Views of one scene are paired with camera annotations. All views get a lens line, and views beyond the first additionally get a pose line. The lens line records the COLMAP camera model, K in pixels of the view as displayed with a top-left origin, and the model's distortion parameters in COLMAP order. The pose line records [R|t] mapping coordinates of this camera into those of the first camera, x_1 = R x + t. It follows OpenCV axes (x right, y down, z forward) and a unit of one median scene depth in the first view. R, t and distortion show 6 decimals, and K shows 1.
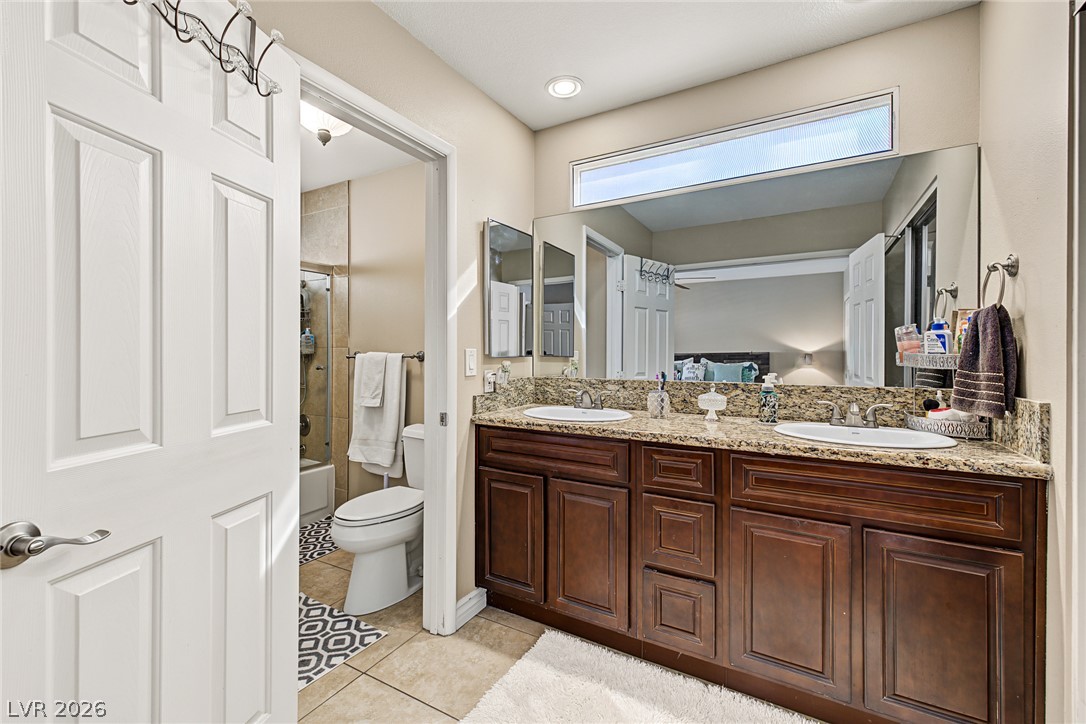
lens RADIAL K [[459.2, 0, 541.3], [0, 459.2, 356.8], [0, 0, 1]] dist [0.012022, -0.000883]
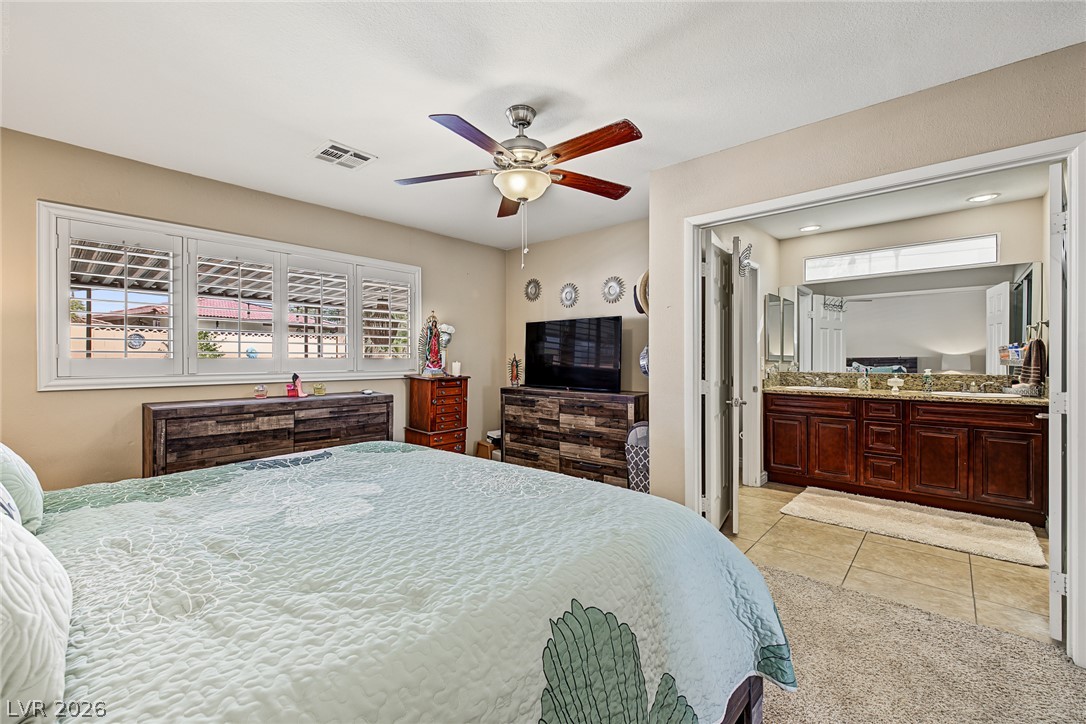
lens RADIAL K [[459.2, 0, 542.6], [0, 459.2, 361.7], [0, 0, 1]] dist [0.012022, -0.000883]
pose [[0.977752, -0.000598, -0.209763, -0.760477], [0.000745, 1.000000, 0.000621, 0.002507], [0.209763, -0.000764, 0.977752, -1.396106]]
